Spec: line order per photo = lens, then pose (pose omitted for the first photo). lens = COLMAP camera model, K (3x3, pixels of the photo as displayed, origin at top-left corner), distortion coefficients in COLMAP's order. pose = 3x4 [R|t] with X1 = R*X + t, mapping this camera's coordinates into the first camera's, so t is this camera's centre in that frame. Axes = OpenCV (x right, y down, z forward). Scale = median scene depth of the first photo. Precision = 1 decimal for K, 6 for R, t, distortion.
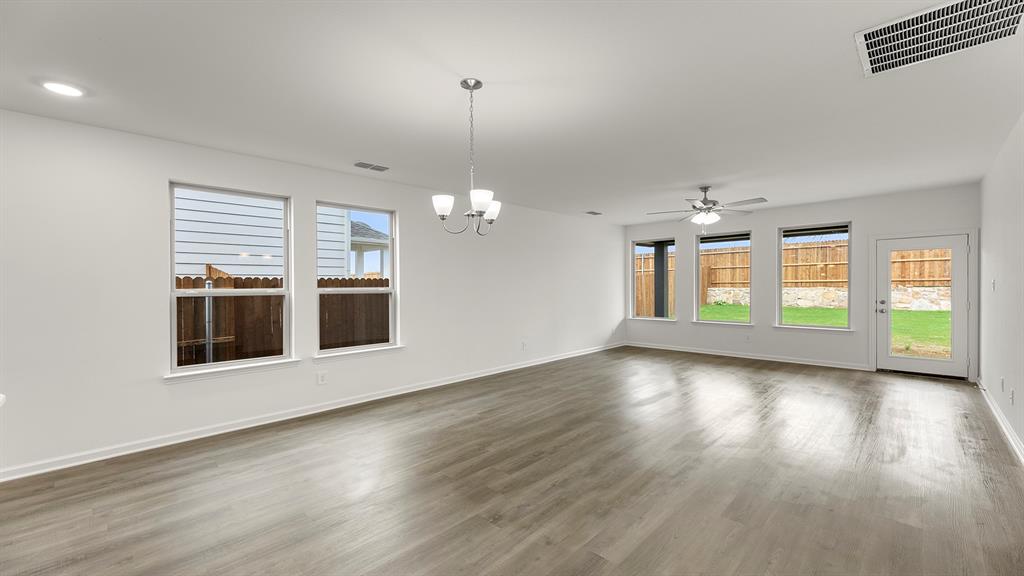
lens RADIAL K [[404.4, 0, 511.4], [0, 404.4, 293.4], [0, 0, 1]] dist [0.001288, -0.000502]
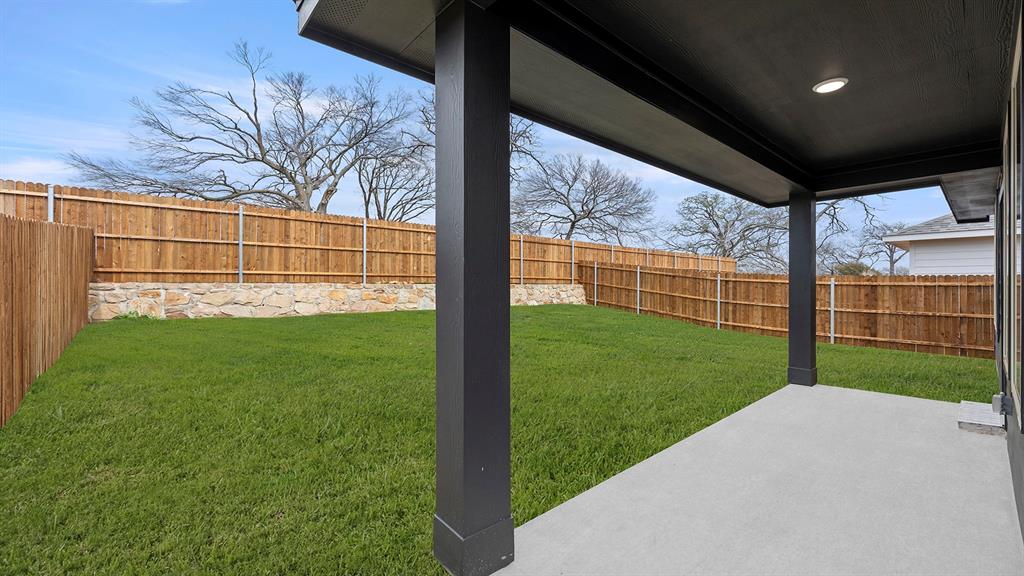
lens RADIAL K [[404.4, 0, 512.5], [0, 404.4, 283.4], [0, 0, 1]] dist [0.001288, -0.000502]
pose [[0.069602, 0.001391, 0.997574, 0.146033], [0.006688, 0.999976, -0.001861, -0.013325], [-0.997552, 0.006801, 0.069591, 0.726016]]
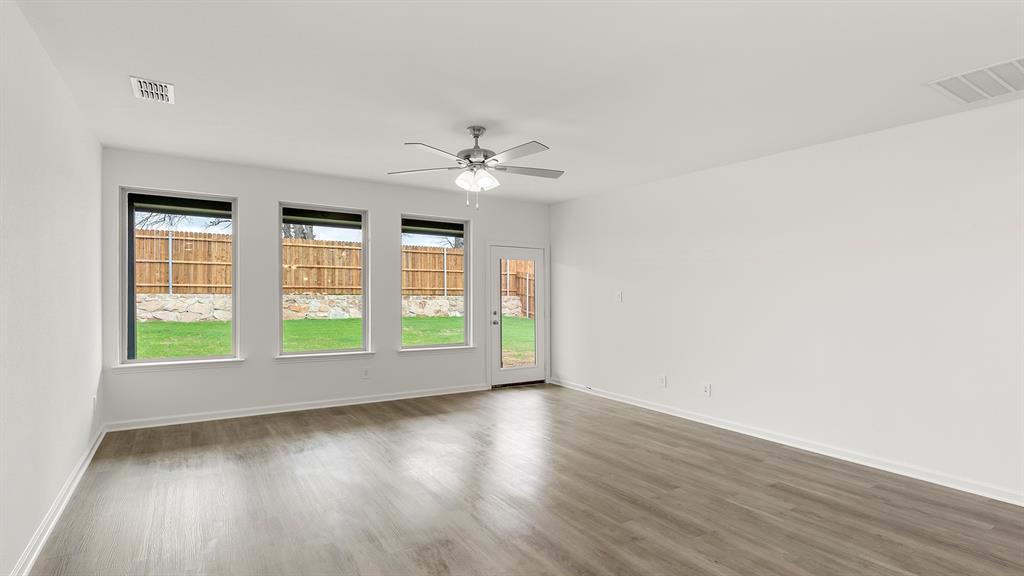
lens RADIAL K [[505.2, 0, 511.4], [0, 505.2, 289.6], [0, 0, 1]] dist [0.002404, 0.000059]
pose [[0.196026, 0.015106, 0.980482, -0.097047], [0.005733, 0.999847, -0.016551, -0.005662], [-0.980582, 0.008865, 0.195910, 0.335089]]
